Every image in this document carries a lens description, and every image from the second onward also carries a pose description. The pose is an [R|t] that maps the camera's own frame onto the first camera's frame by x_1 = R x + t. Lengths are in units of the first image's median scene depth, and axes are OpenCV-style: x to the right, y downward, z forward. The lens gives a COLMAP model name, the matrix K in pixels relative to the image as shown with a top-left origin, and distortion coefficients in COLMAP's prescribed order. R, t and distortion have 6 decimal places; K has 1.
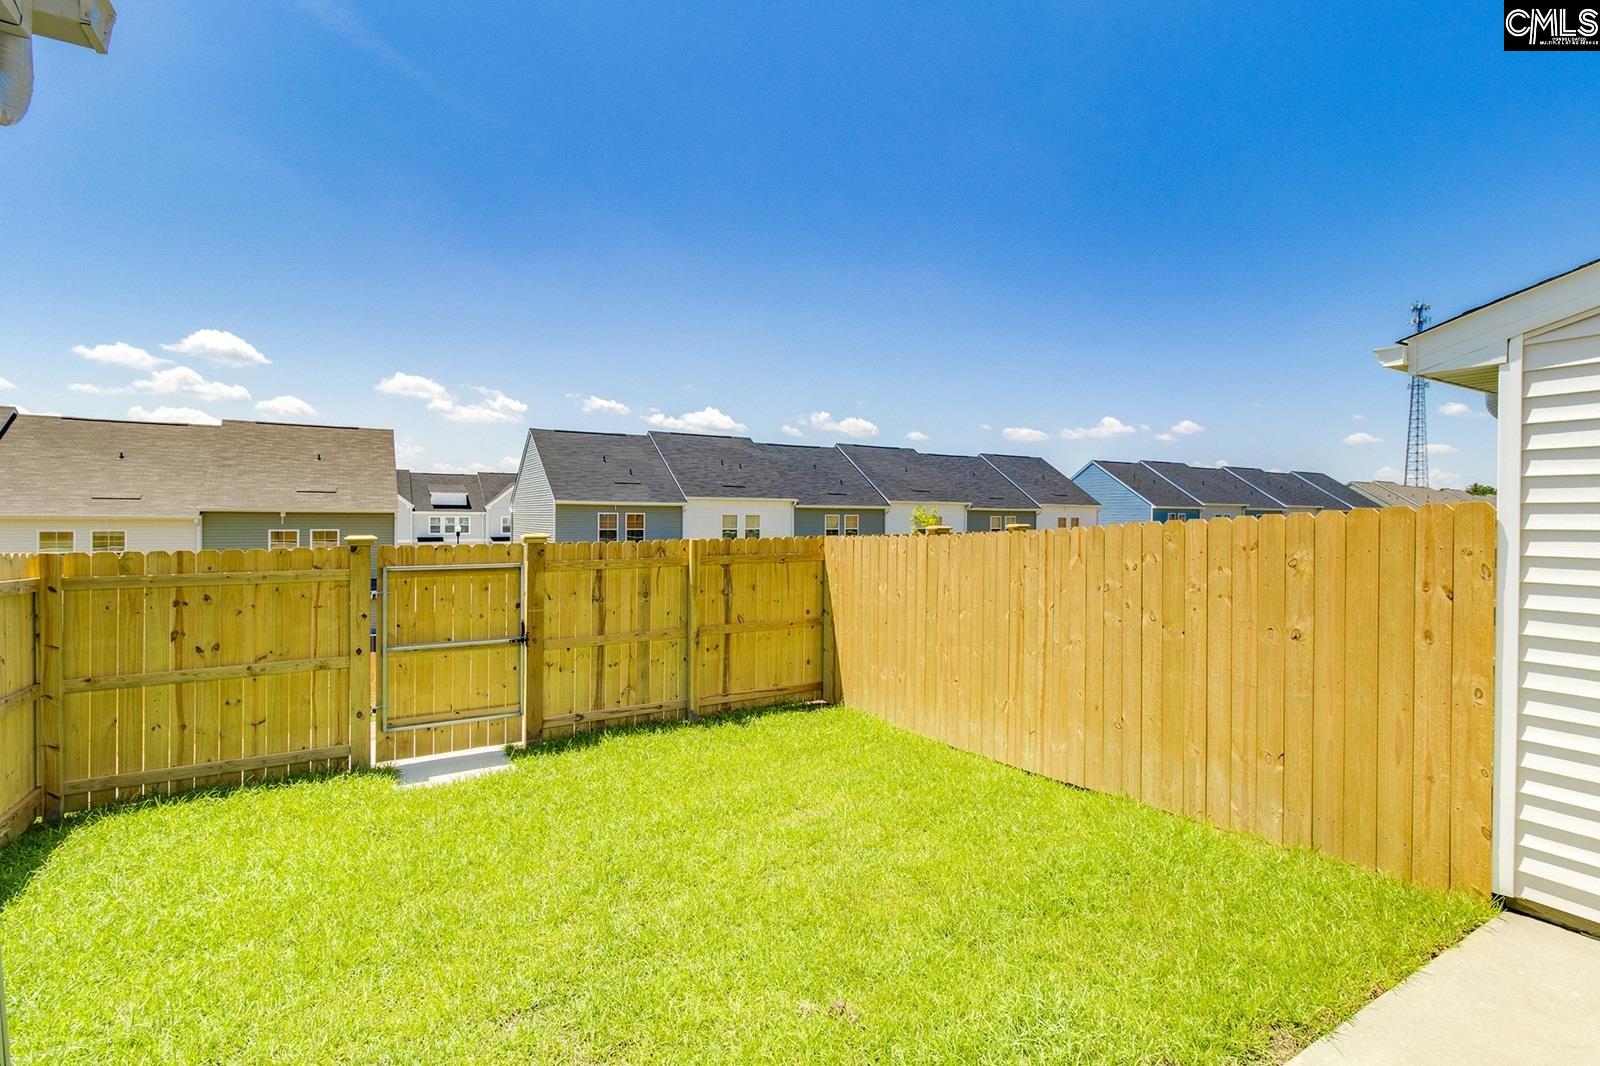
lens RADIAL K [[738.1, 0, 802.8], [0, 738.1, 523.1], [0, 0, 1]] dist [-0.000664, 0.000346]
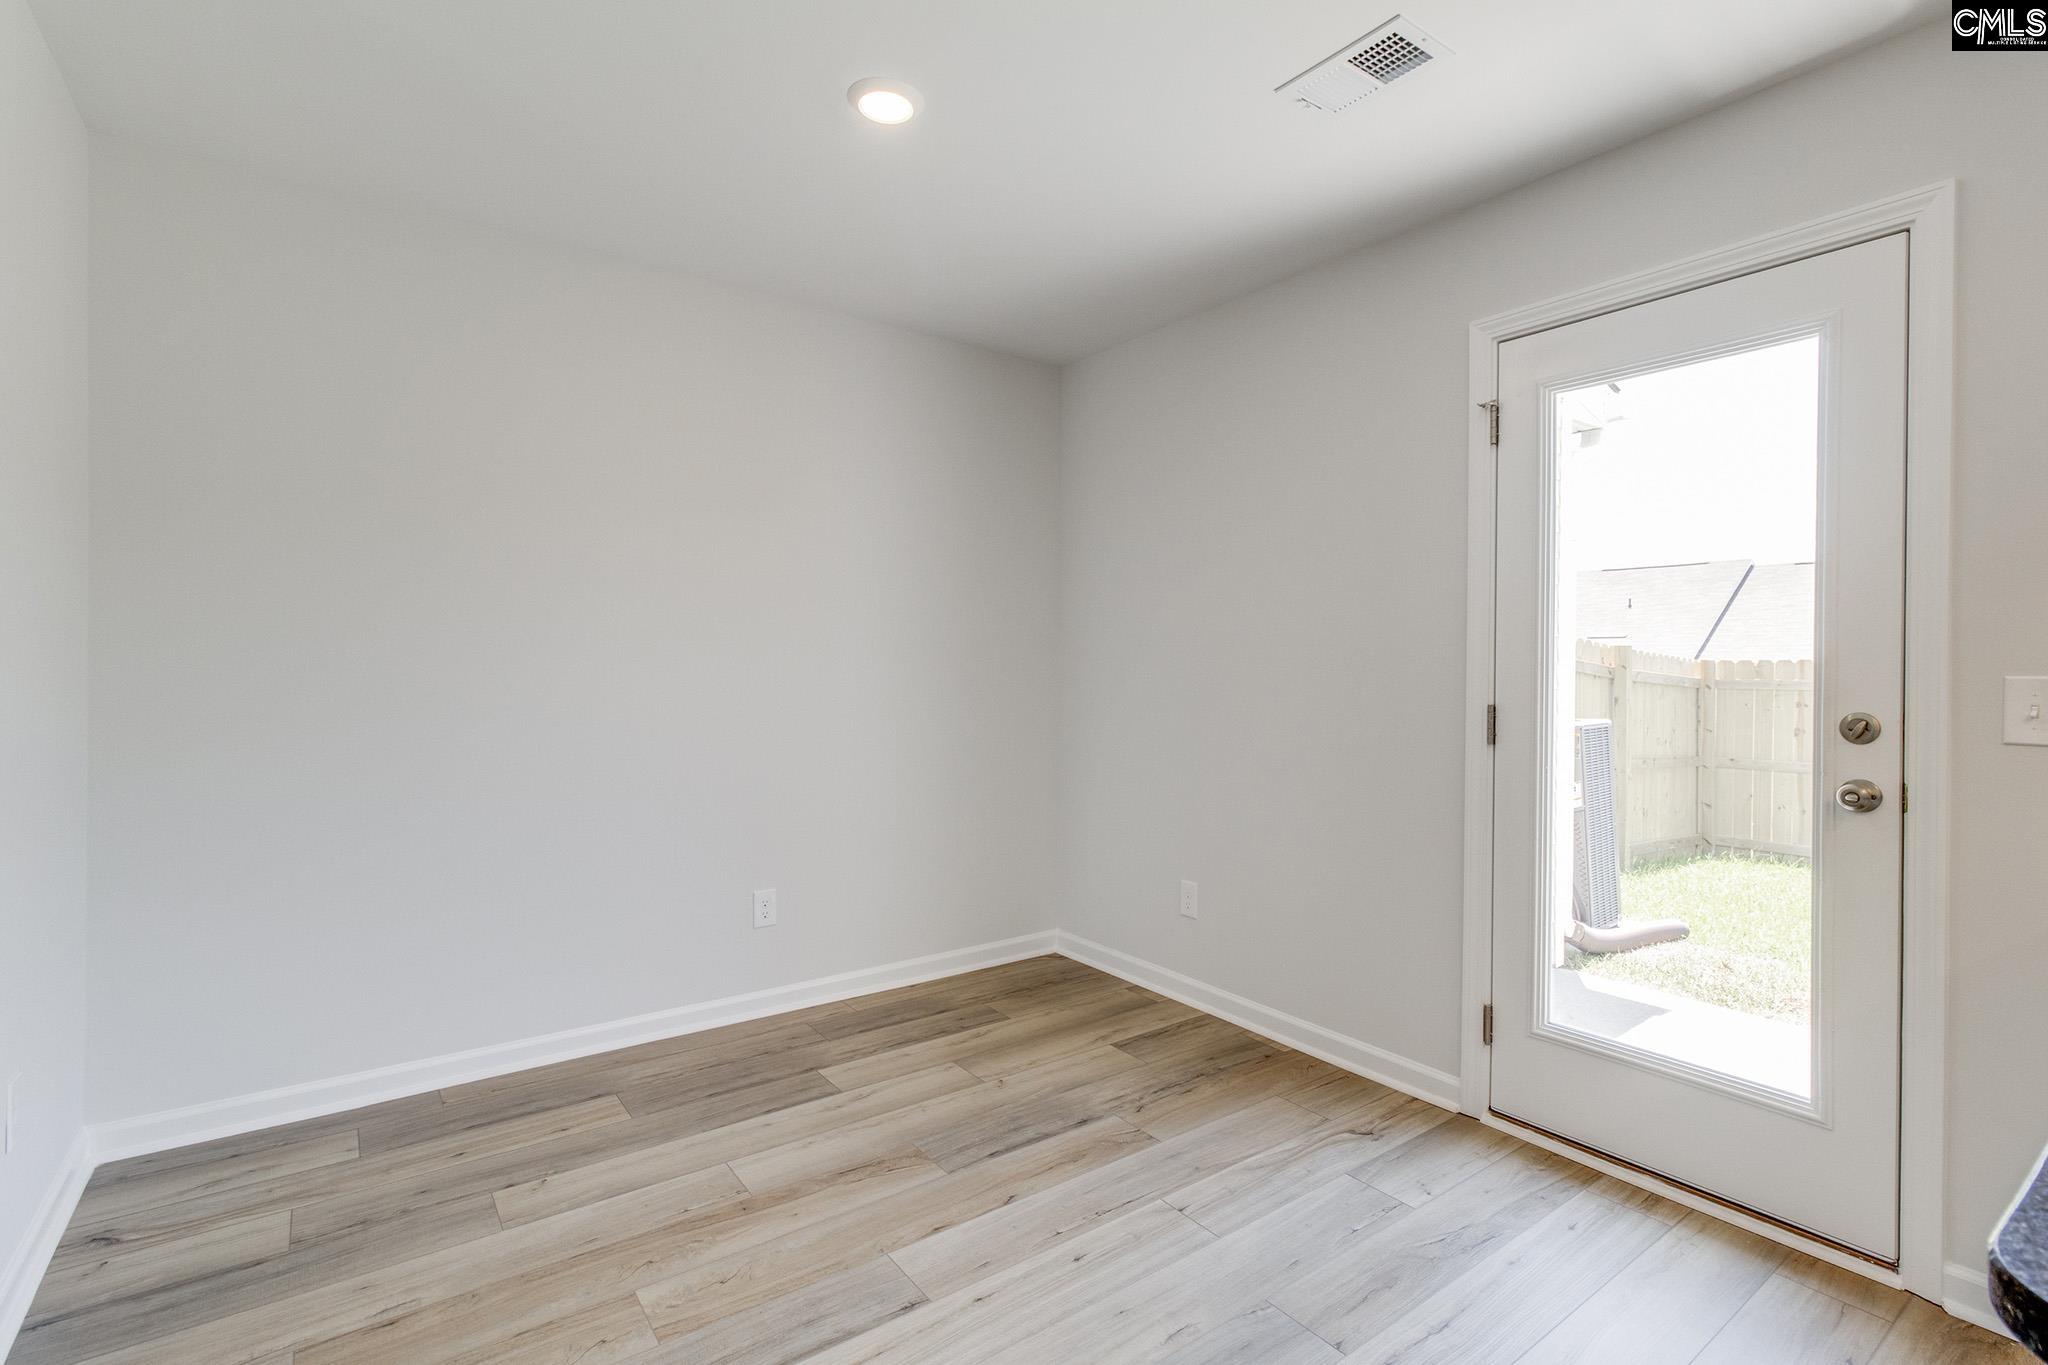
lens RADIAL K [[944.8, 0, 1025.5], [0, 944.8, 669.0], [0, 0, 1]] dist [-0.000664, 0.000346]
pose [[0.121729, -0.000382, -0.992563, 0.532955], [-0.016748, 0.999857, -0.002438, 0.081558], [0.992422, 0.016920, 0.121706, -0.439817]]
